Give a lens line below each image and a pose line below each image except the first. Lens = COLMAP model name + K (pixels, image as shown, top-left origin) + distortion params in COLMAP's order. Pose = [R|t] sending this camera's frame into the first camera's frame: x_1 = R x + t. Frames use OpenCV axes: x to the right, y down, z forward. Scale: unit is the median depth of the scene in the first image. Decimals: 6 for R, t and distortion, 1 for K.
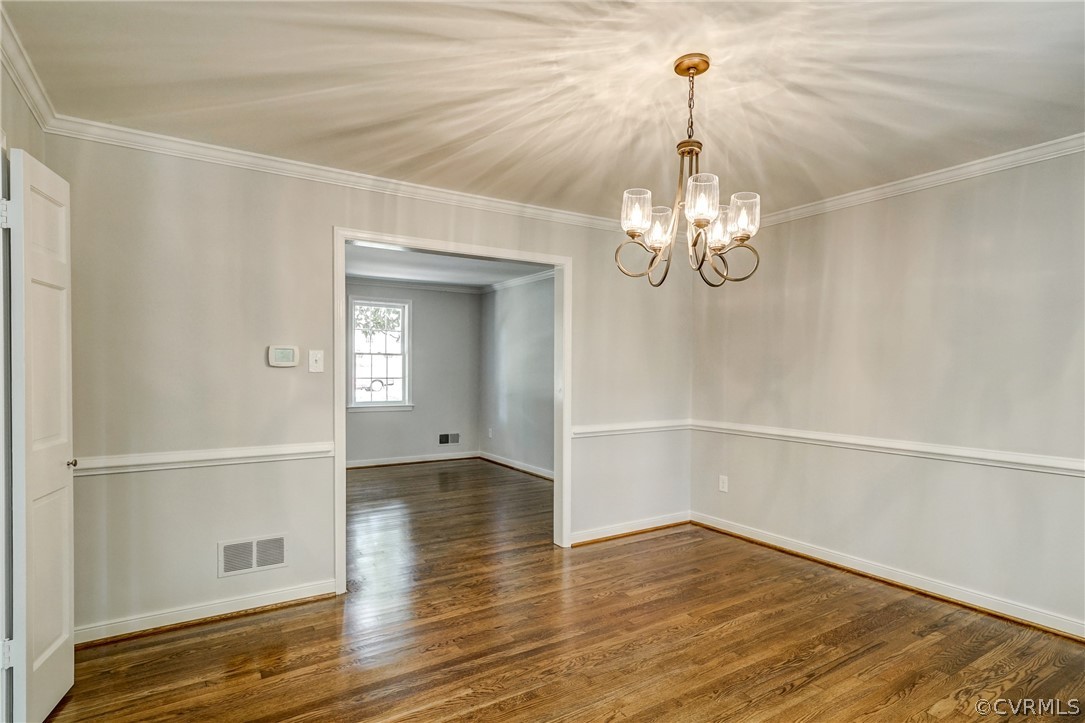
lens RADIAL K [[568.6, 0, 564.7], [0, 568.6, 379.4], [0, 0, 1]] dist [-0.002730, -0.000183]
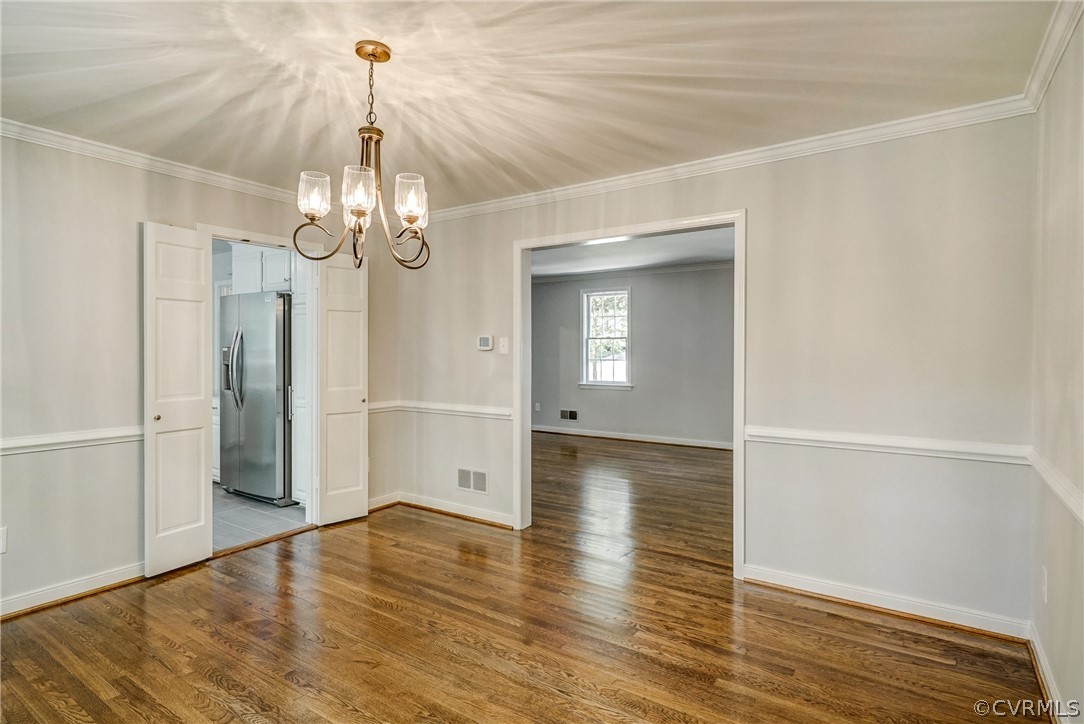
lens RADIAL K [[579.4, 0, 555.4], [0, 579.4, 352.9], [0, 0, 1]] dist [0.003066, 0.000007]
pose [[0.371802, 0.000946, -0.928312, 0.882968], [-0.016765, 0.999843, -0.005695, -0.010172], [0.928161, 0.017680, 0.371759, 0.626211]]
